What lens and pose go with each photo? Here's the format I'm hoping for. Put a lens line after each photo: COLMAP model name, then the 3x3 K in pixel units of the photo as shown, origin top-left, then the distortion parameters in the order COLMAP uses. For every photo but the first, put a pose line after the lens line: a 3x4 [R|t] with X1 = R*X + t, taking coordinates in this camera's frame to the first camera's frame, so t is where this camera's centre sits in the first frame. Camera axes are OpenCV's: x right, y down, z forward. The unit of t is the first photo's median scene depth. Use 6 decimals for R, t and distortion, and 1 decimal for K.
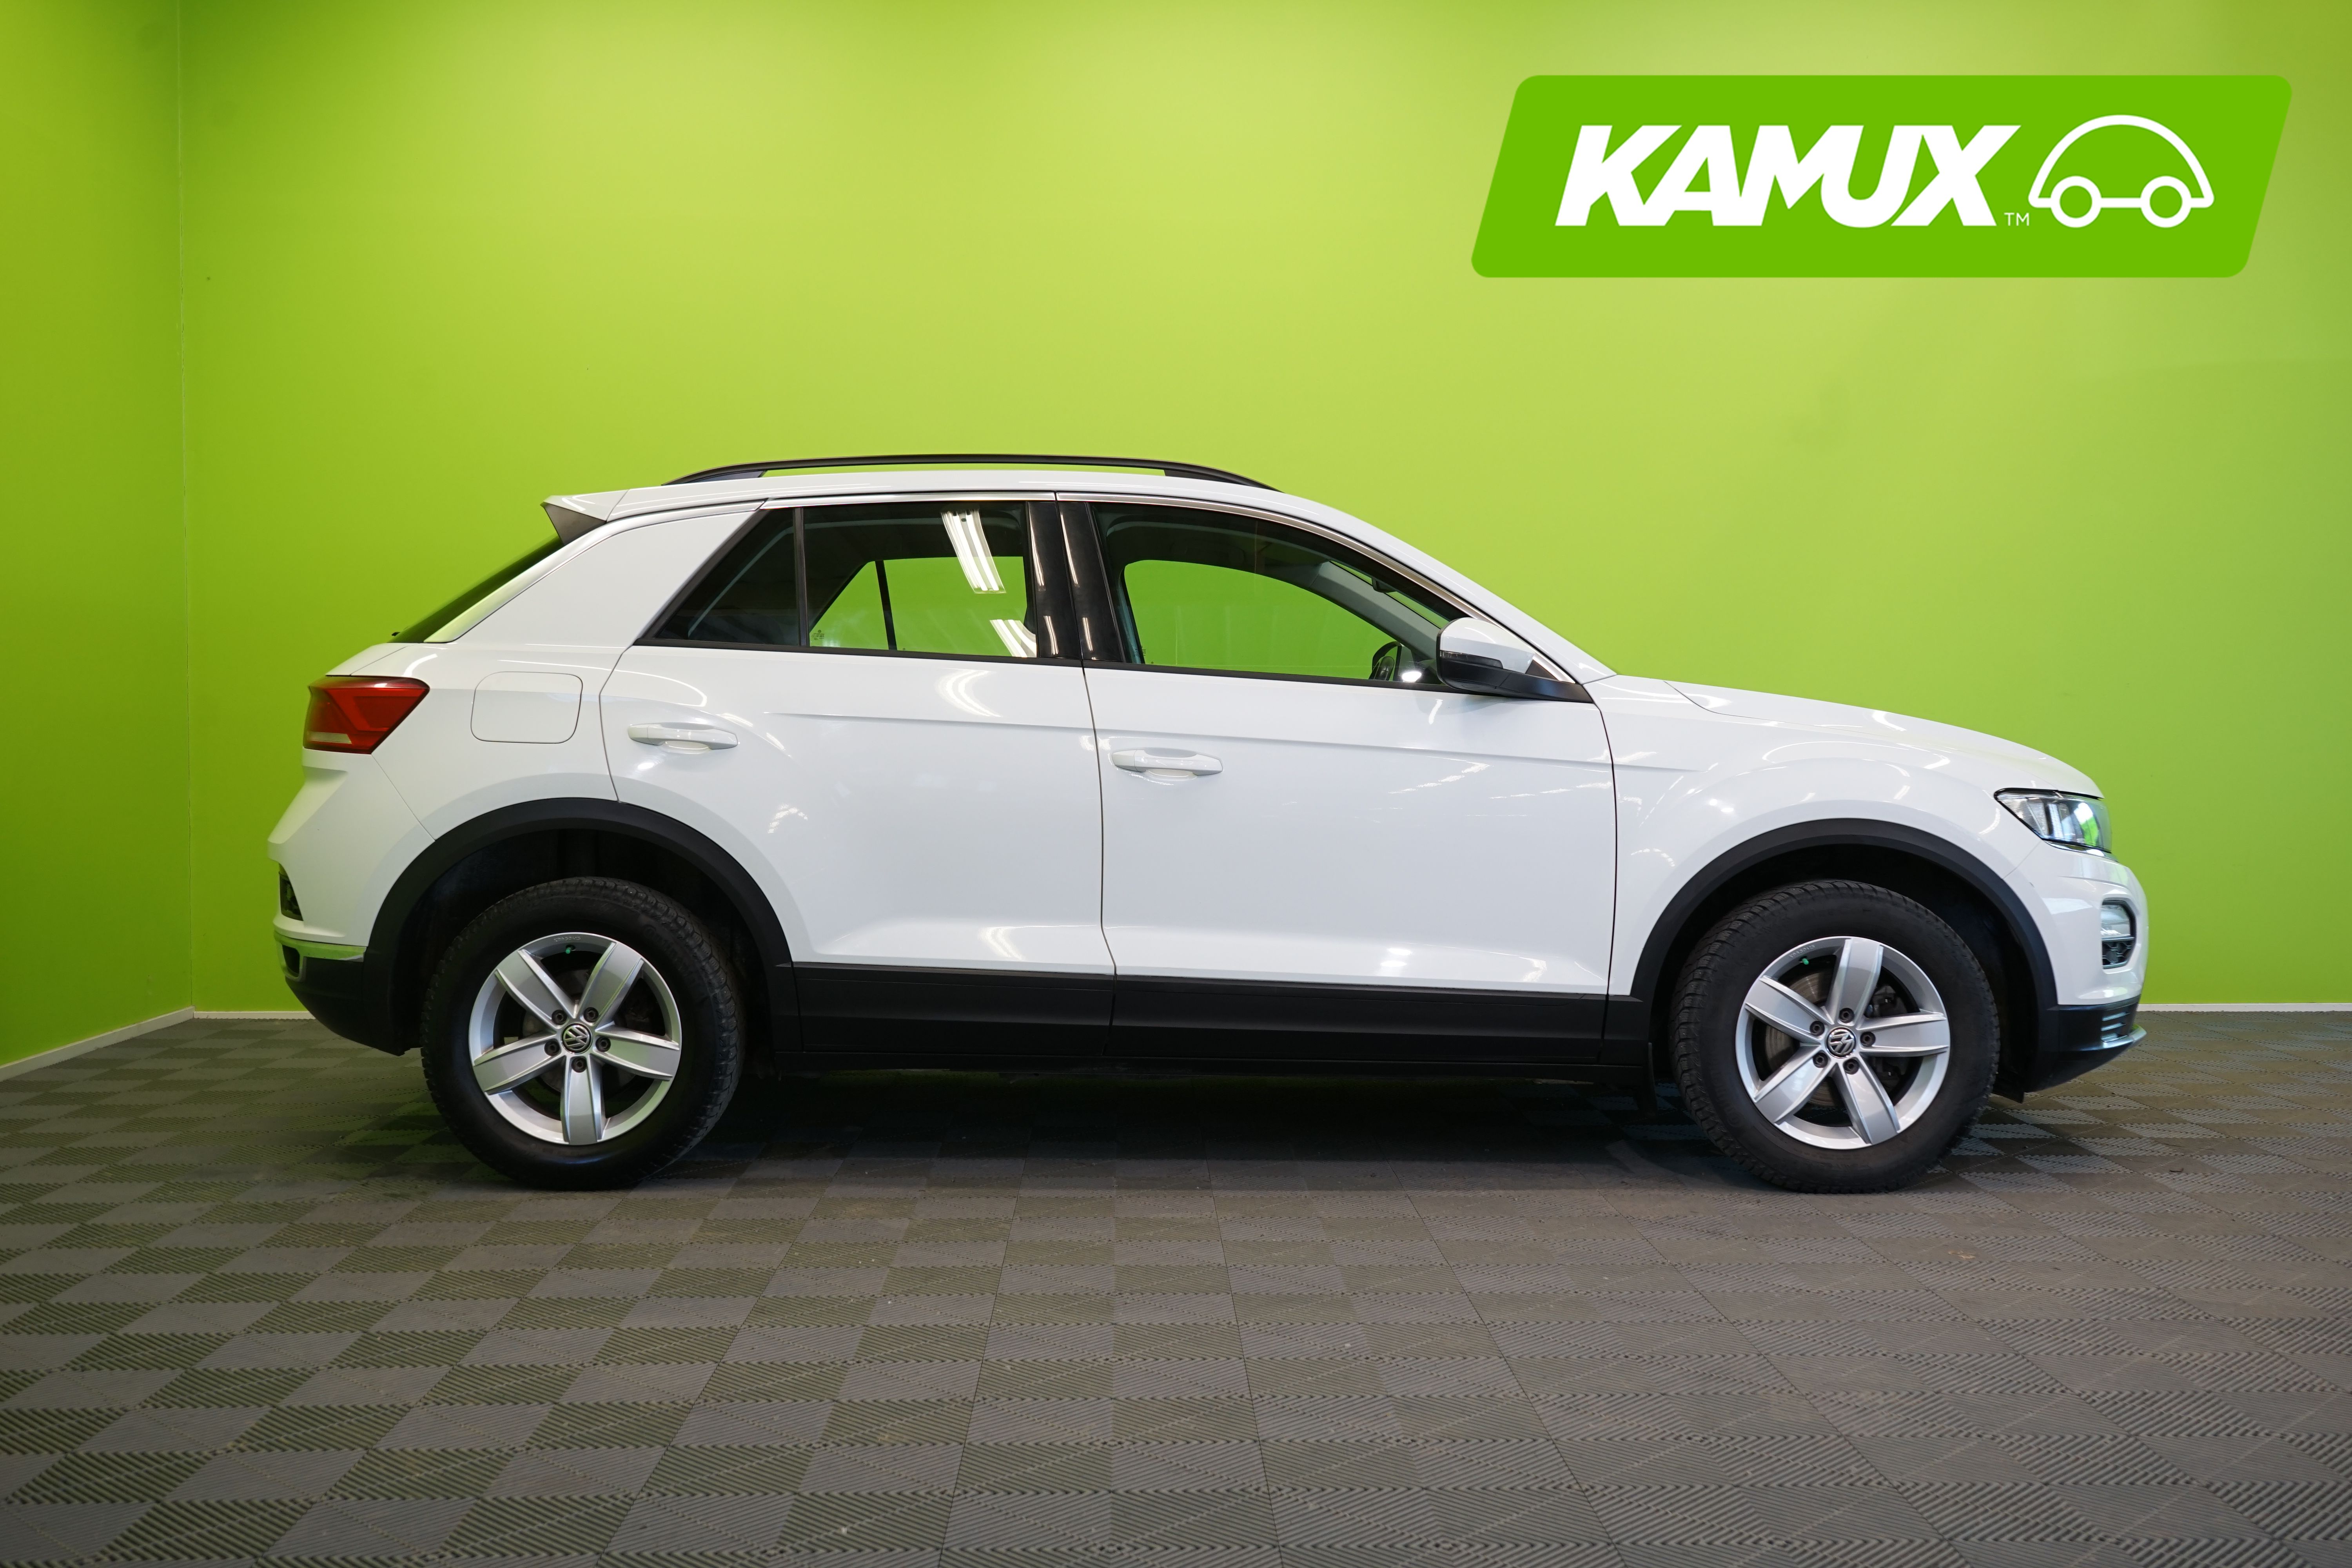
lens RADIAL K [[2297.4, 0, 1176.0], [0, 2297.4, 784.0], [0, 0, 1]] dist [0.002443, 0.004192]
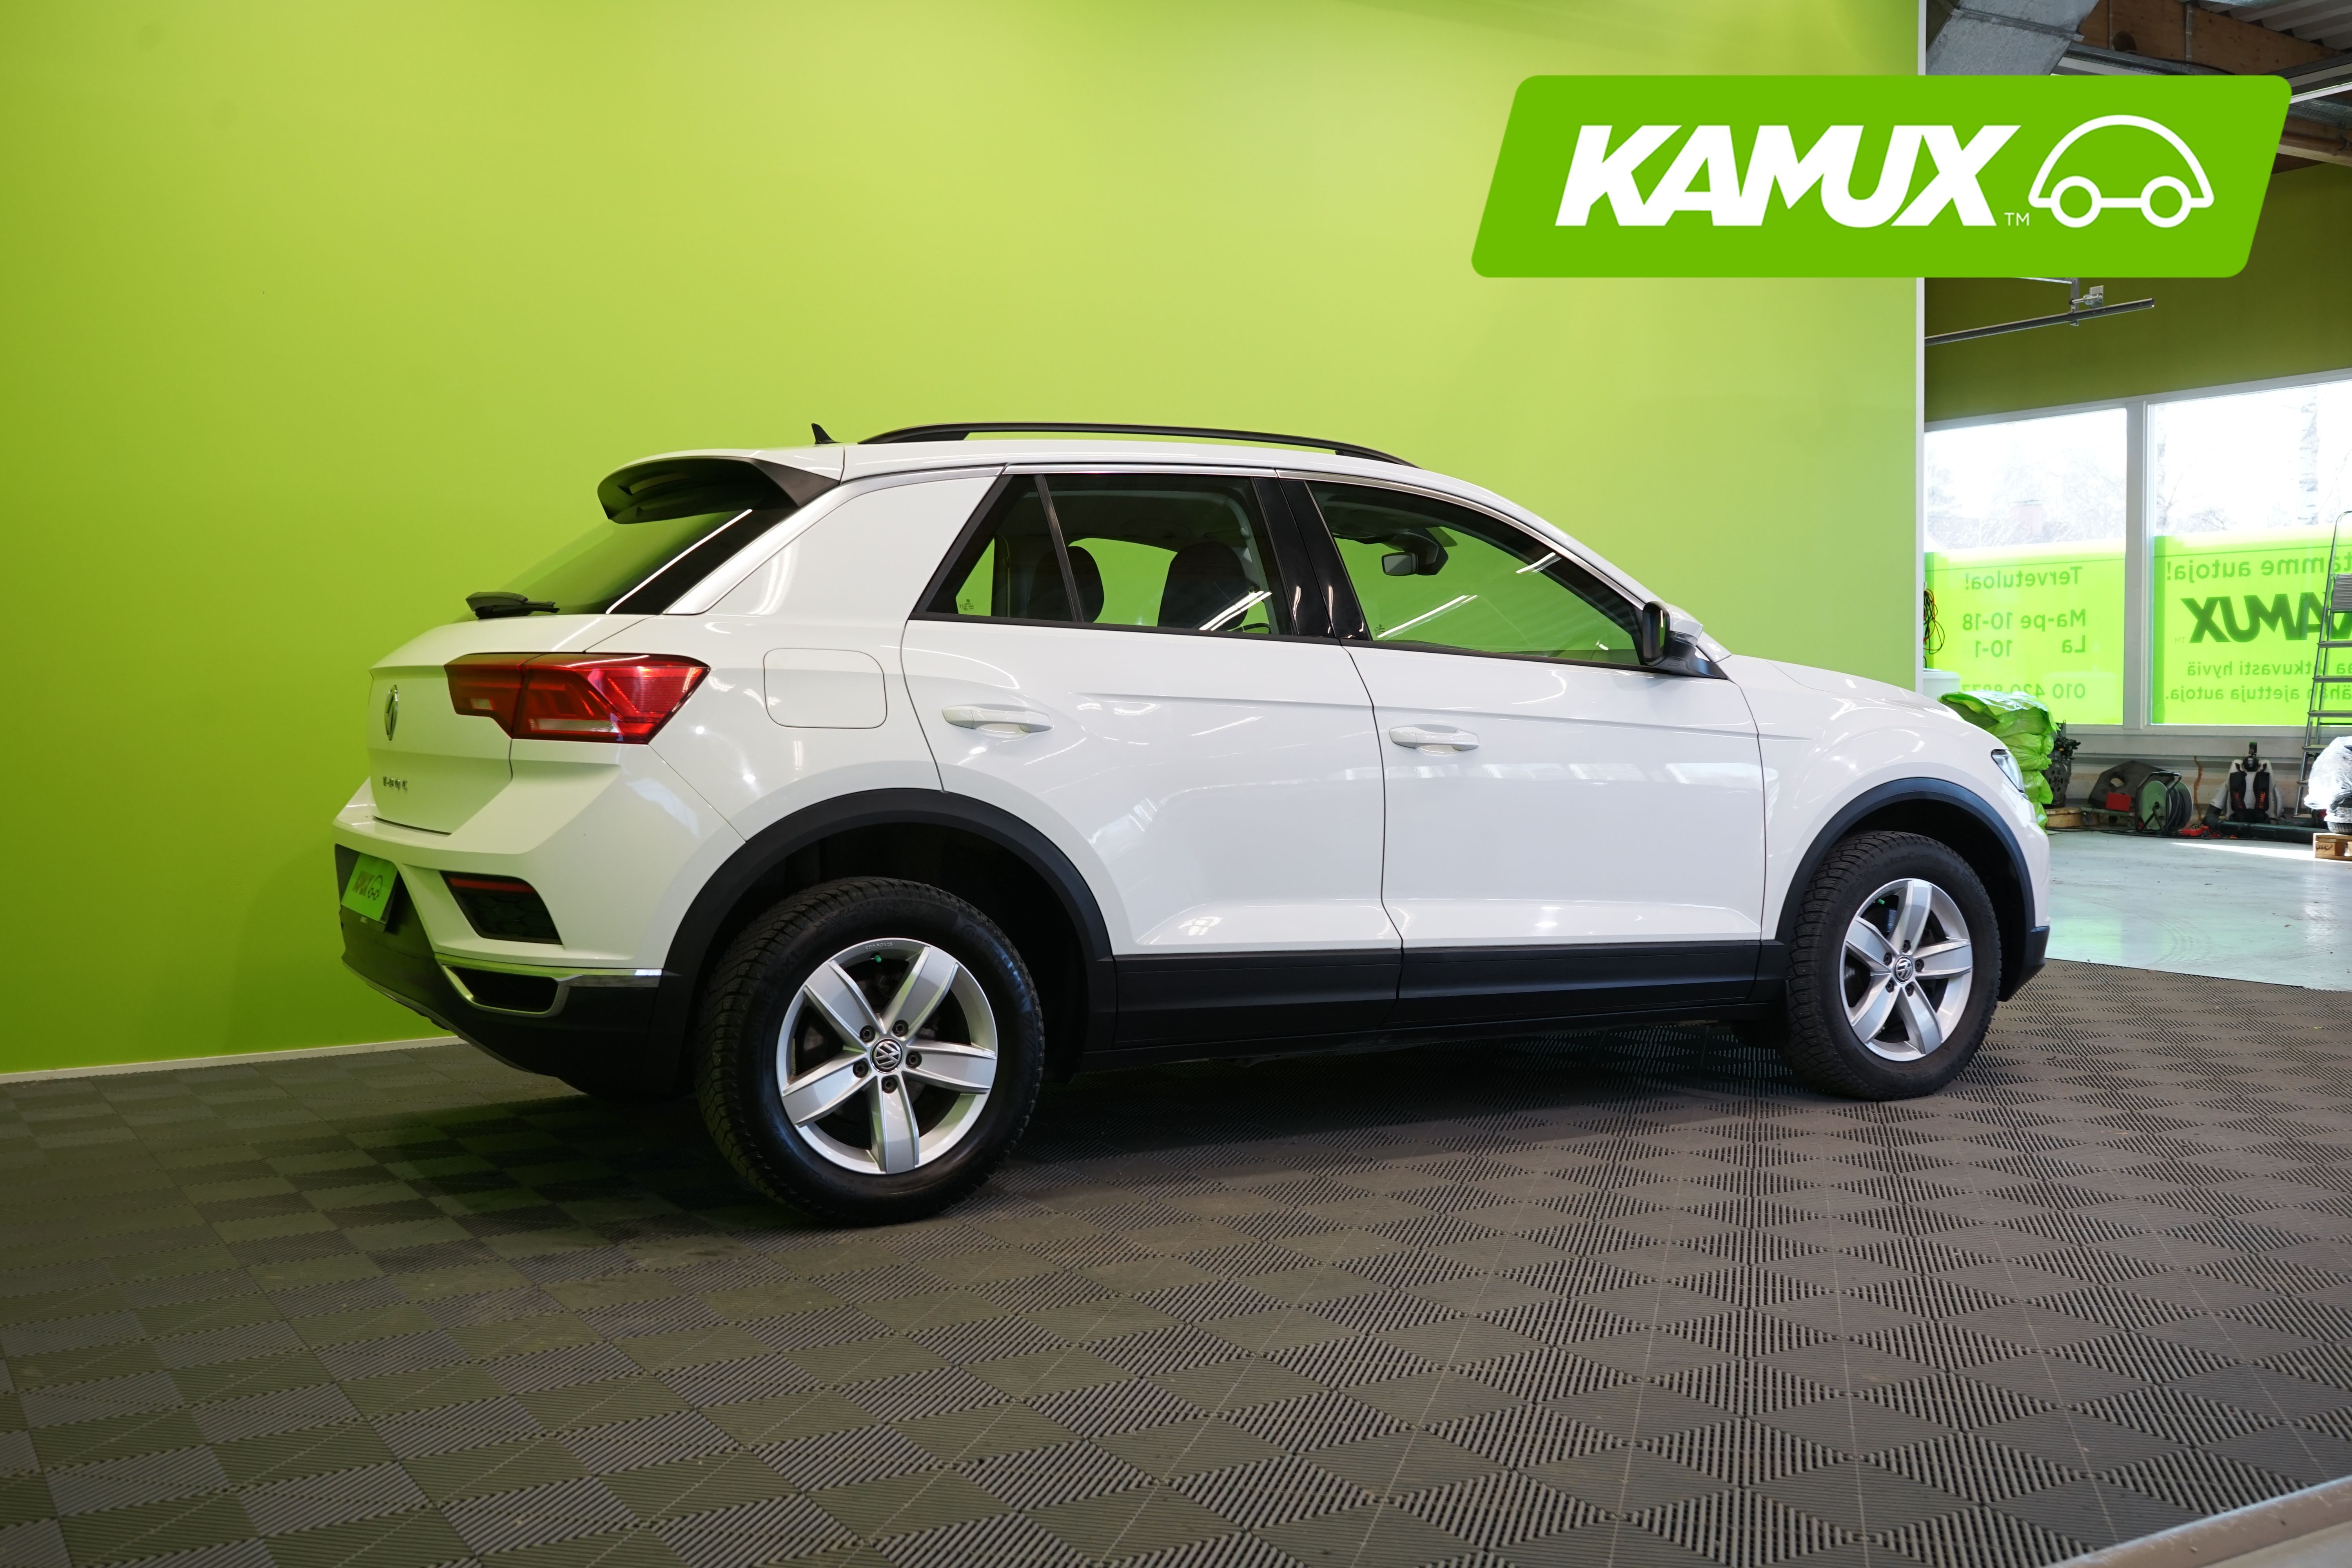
lens RADIAL K [[2317.9, 0, 1176.0], [0, 2317.9, 784.0], [0, 0, 1]] dist [0.002692, 0.004704]
pose [[0.874705, -0.025537, 0.483982, -0.598715], [0.022118, 0.999674, 0.012771, -0.004781], [-0.484151, -0.000466, 0.874985, 0.150727]]
